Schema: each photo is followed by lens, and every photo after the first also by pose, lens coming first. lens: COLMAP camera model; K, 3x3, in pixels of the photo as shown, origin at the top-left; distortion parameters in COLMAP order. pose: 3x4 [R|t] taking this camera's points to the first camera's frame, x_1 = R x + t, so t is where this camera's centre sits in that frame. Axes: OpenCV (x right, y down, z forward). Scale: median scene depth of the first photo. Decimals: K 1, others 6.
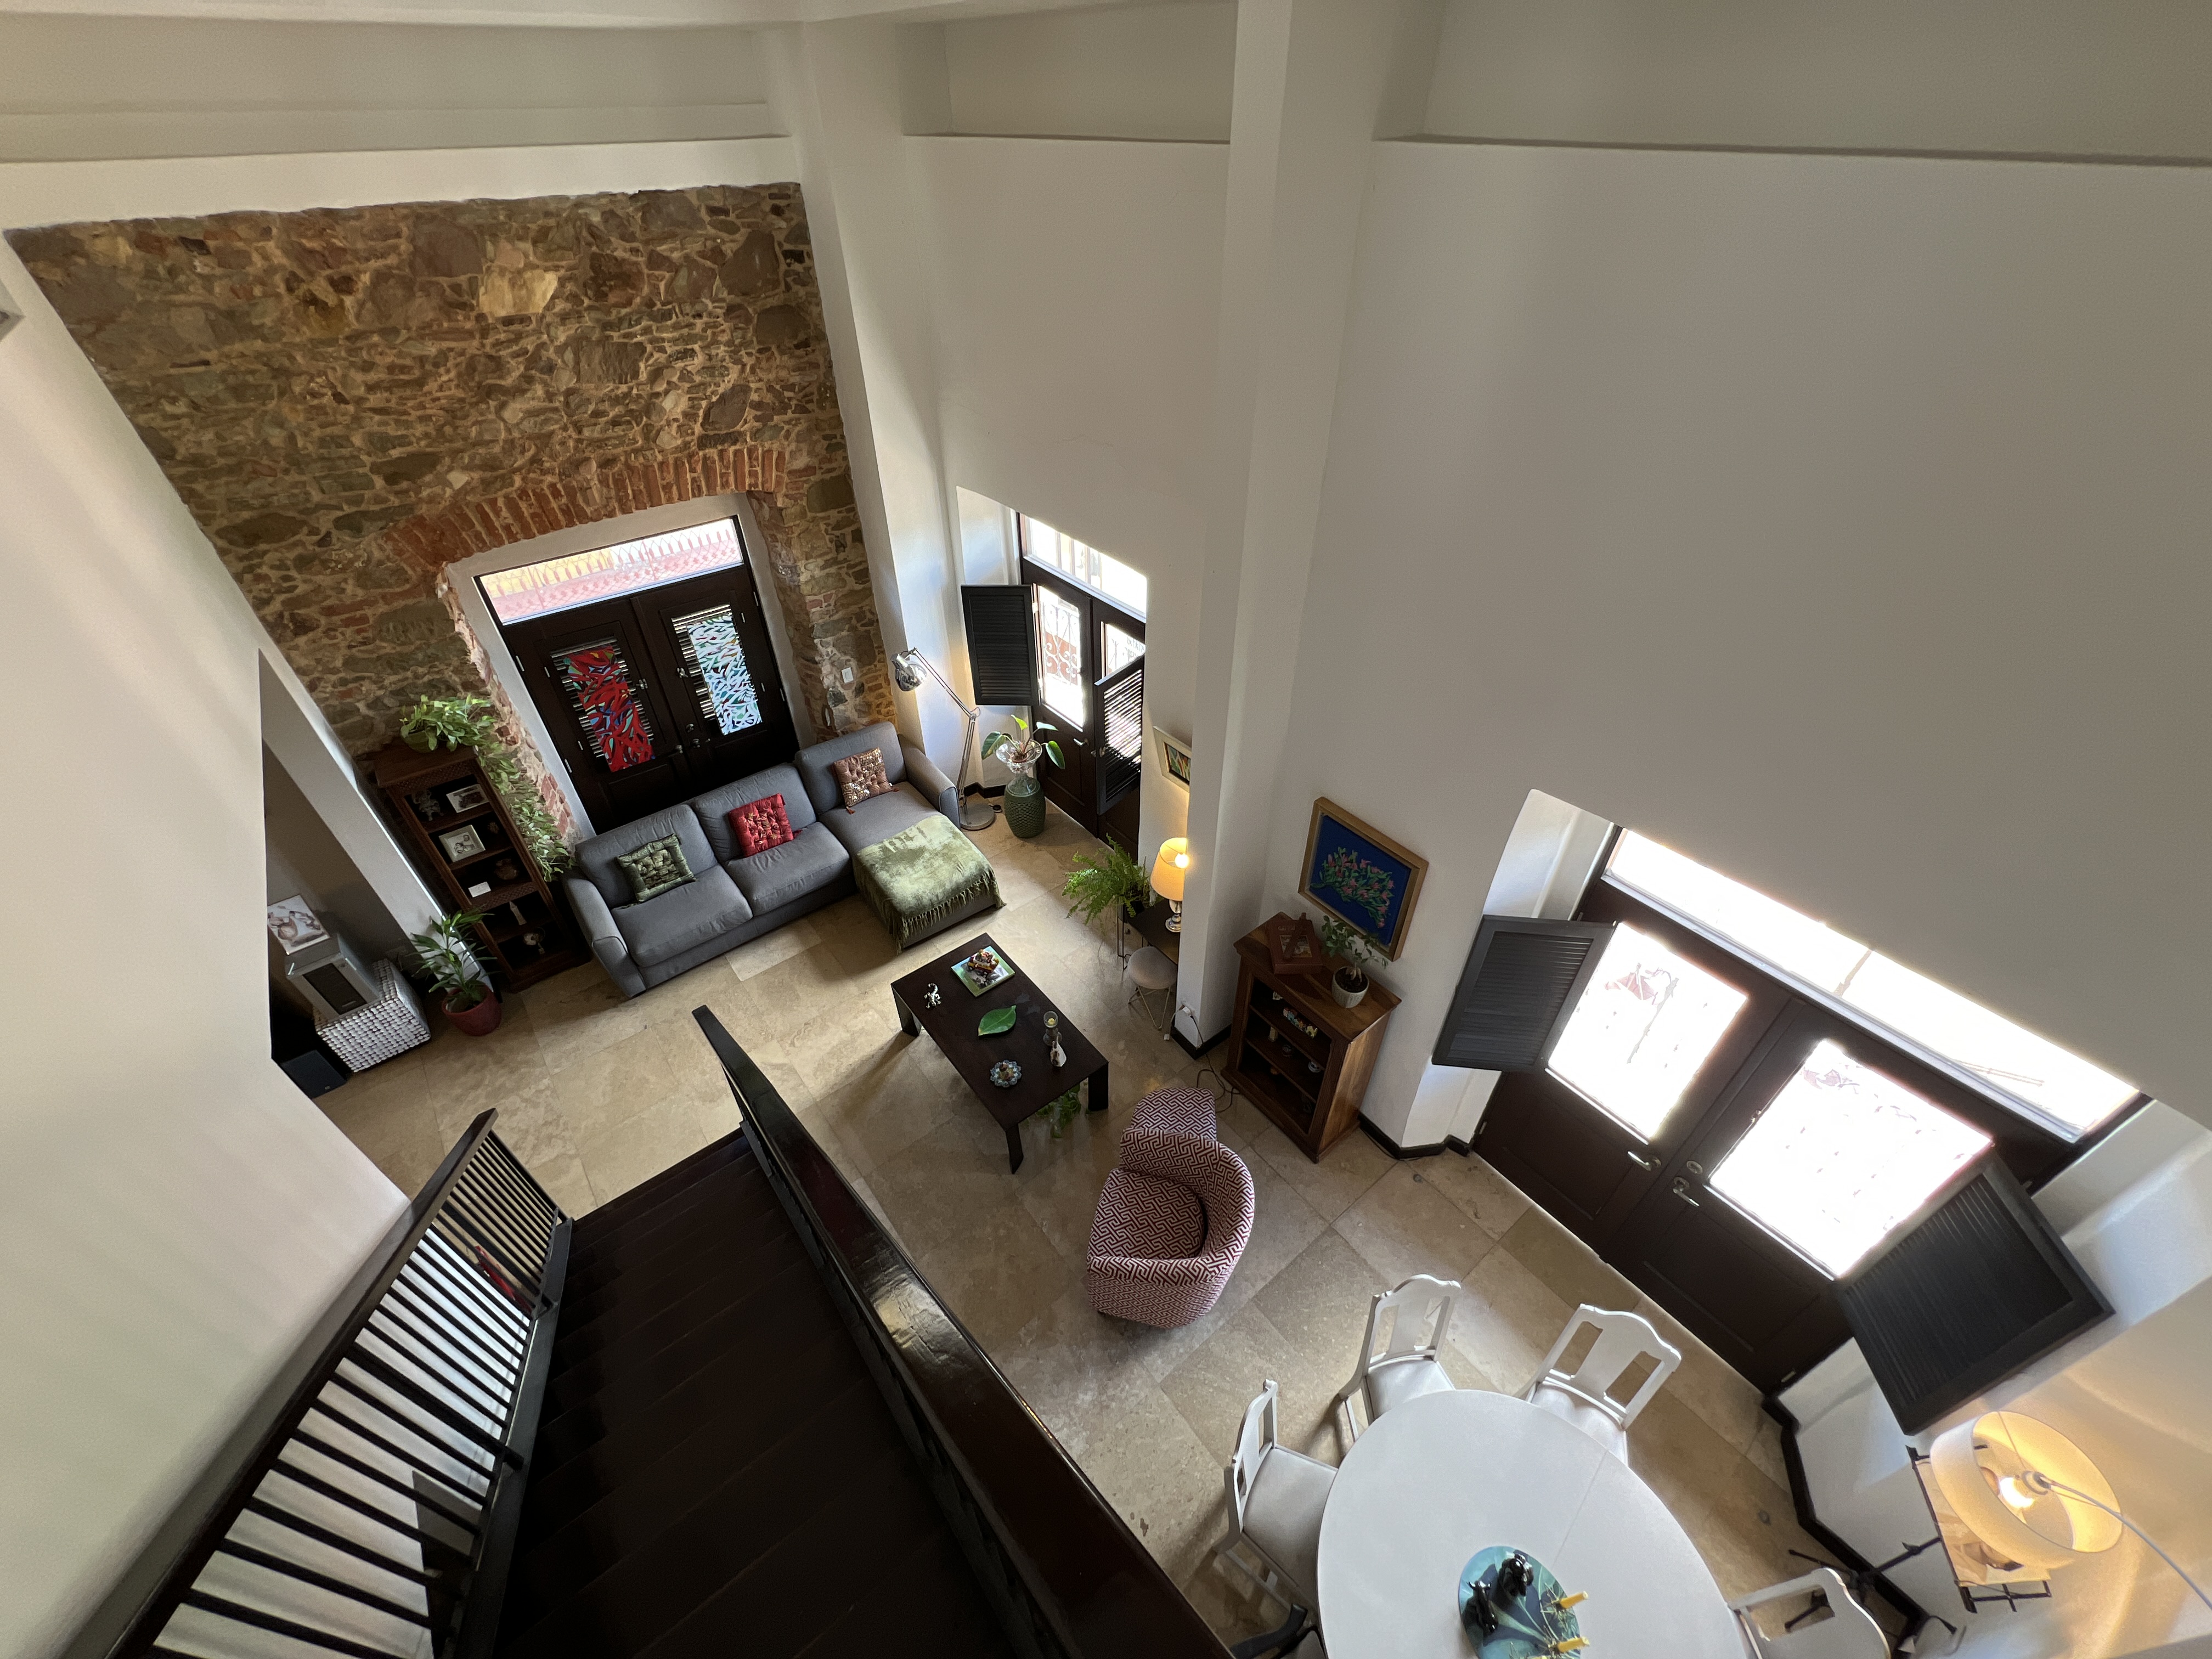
lens RADIAL K [[886.3, 0, 1101.1], [0, 886.3, 825.7], [0, 0, 1]] dist [-0.002215, 0.000724]
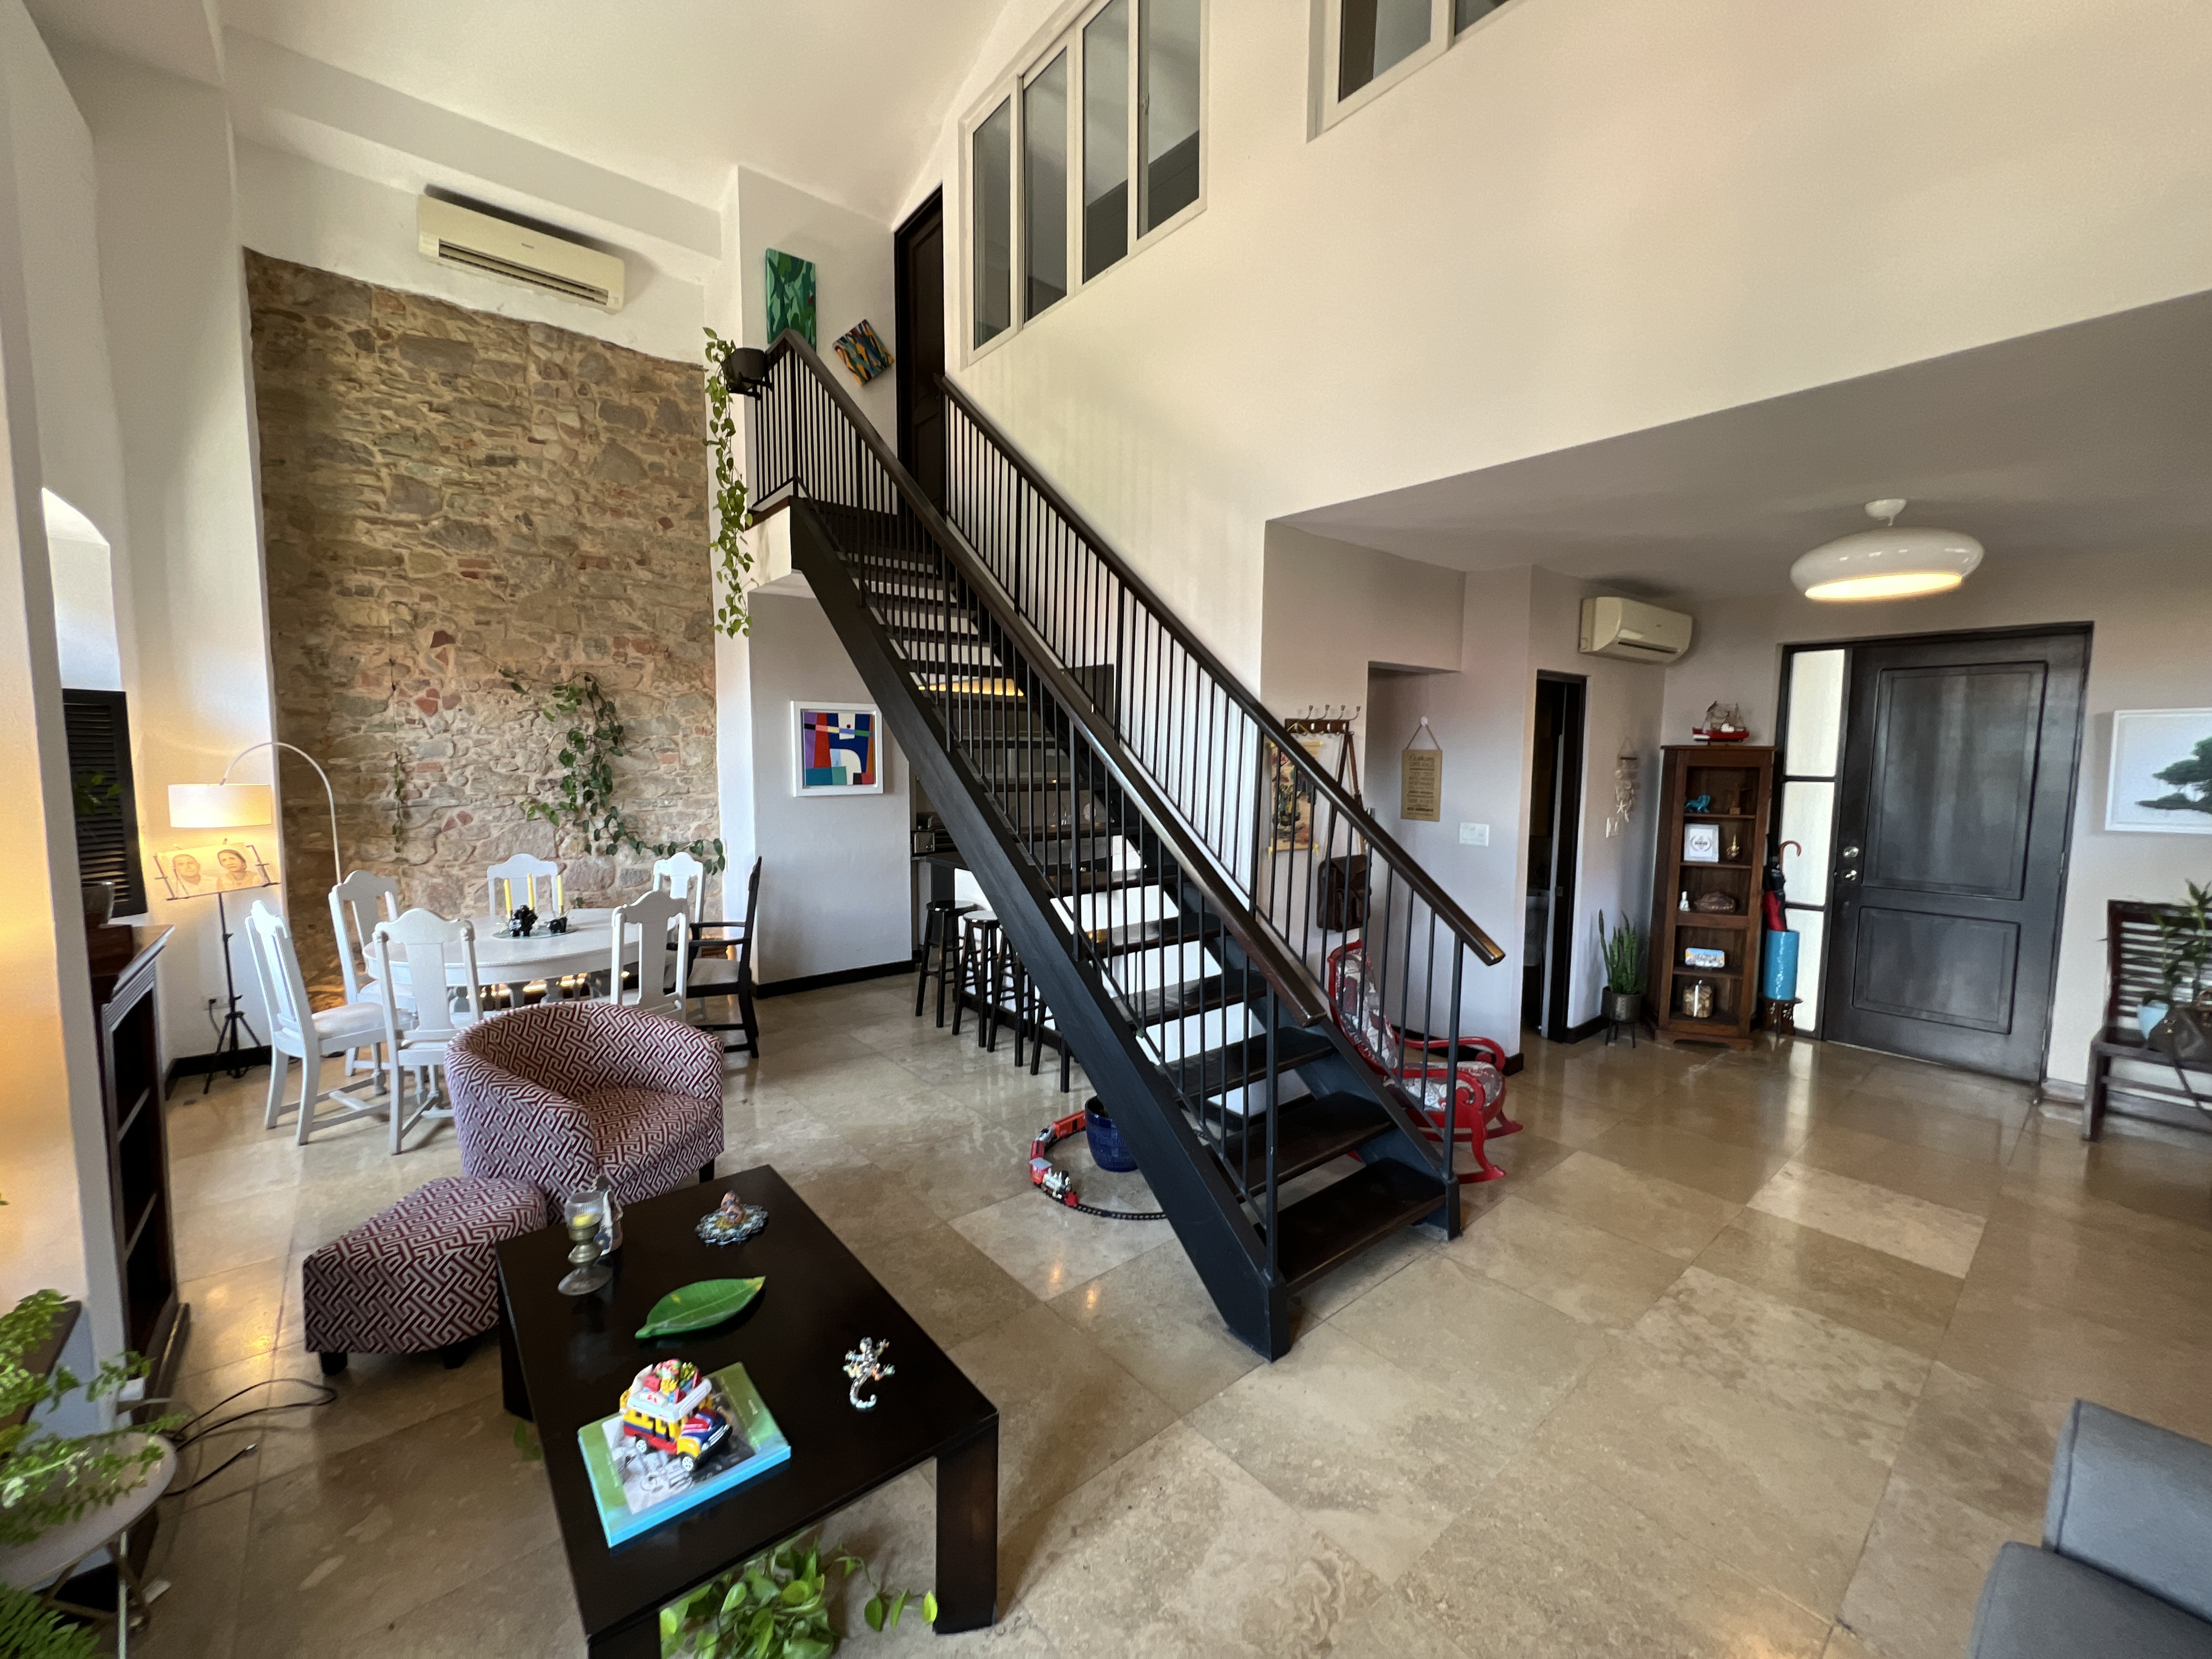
lens RADIAL K [[882.9, 0, 1101.2], [0, 882.9, 825.7], [0, 0, 1]] dist [-0.001526, 0.000616]
pose [[-0.999746, 0.005020, -0.021985, -0.282625], [-0.011723, 0.717158, 0.696812, -0.196690], [0.019265, 0.696892, -0.716917, 1.136099]]
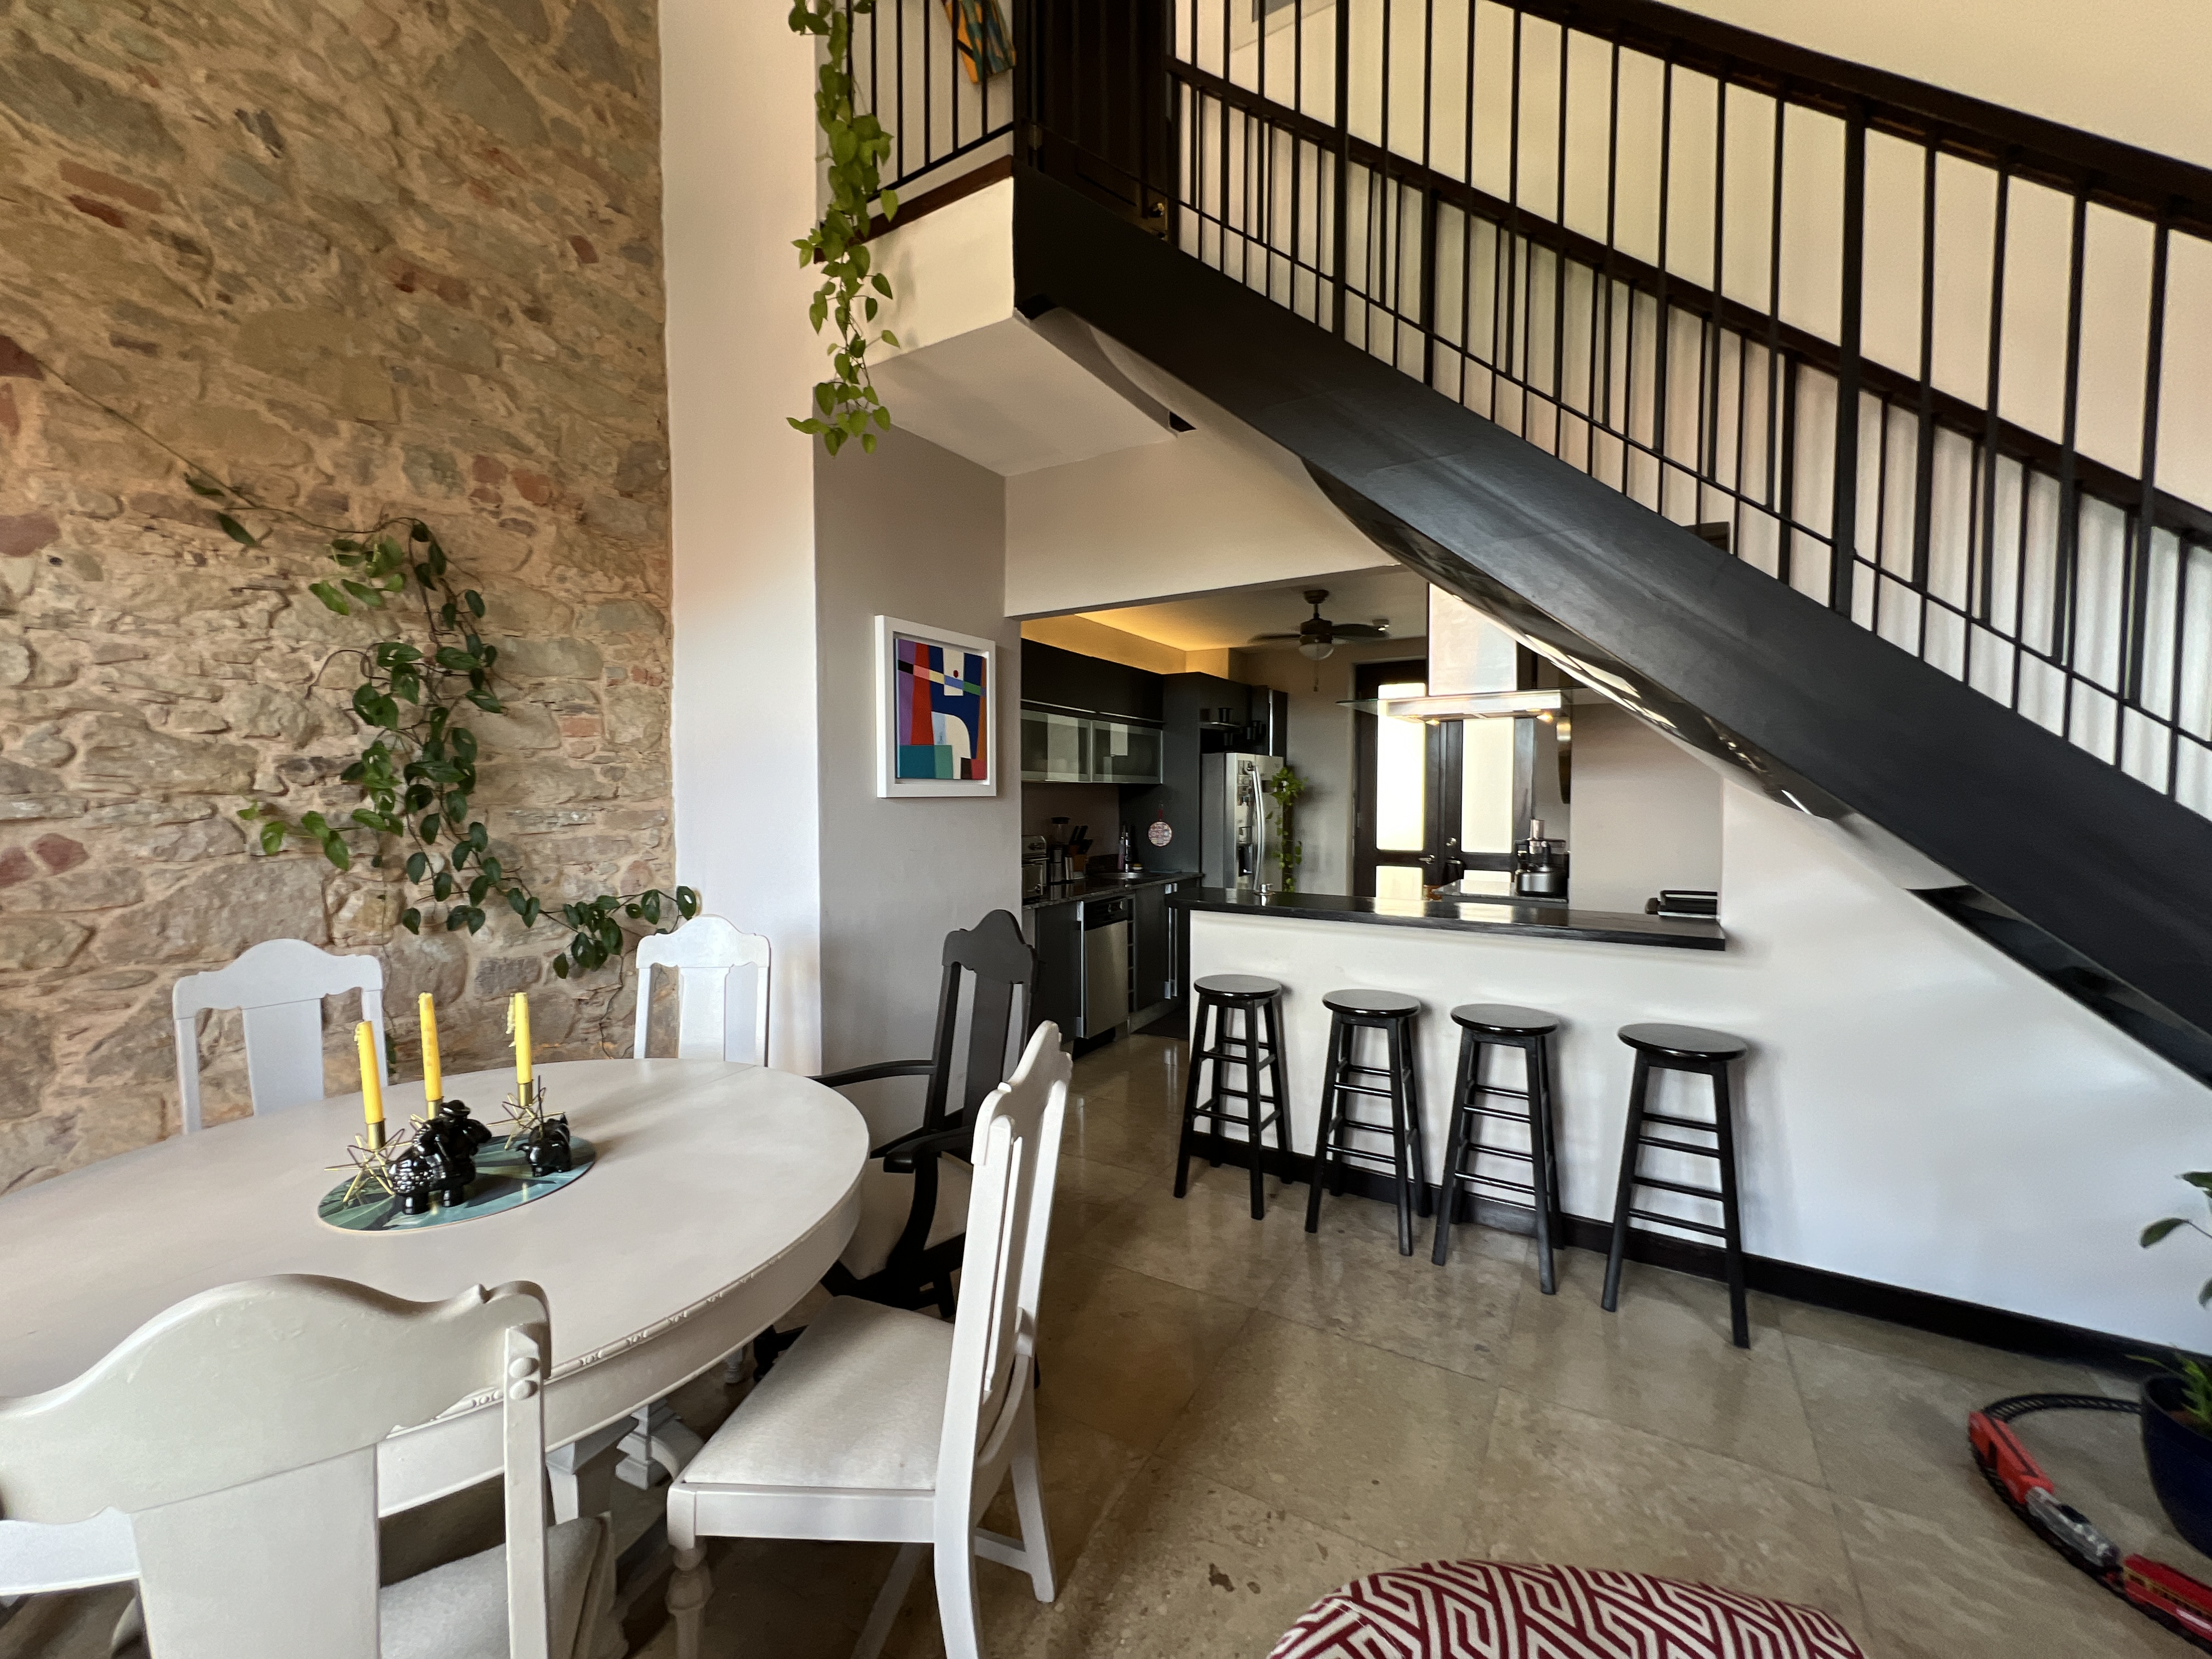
lens RADIAL K [[886.3, 0, 1101.1], [0, 886.3, 825.7], [0, 0, 1]] dist [-0.002215, 0.000724]
pose [[-0.933343, 0.022367, -0.358289, 0.175737], [-0.219552, 0.754074, 0.619007, 0.196935], [0.284022, 0.656408, -0.698899, 0.747148]]
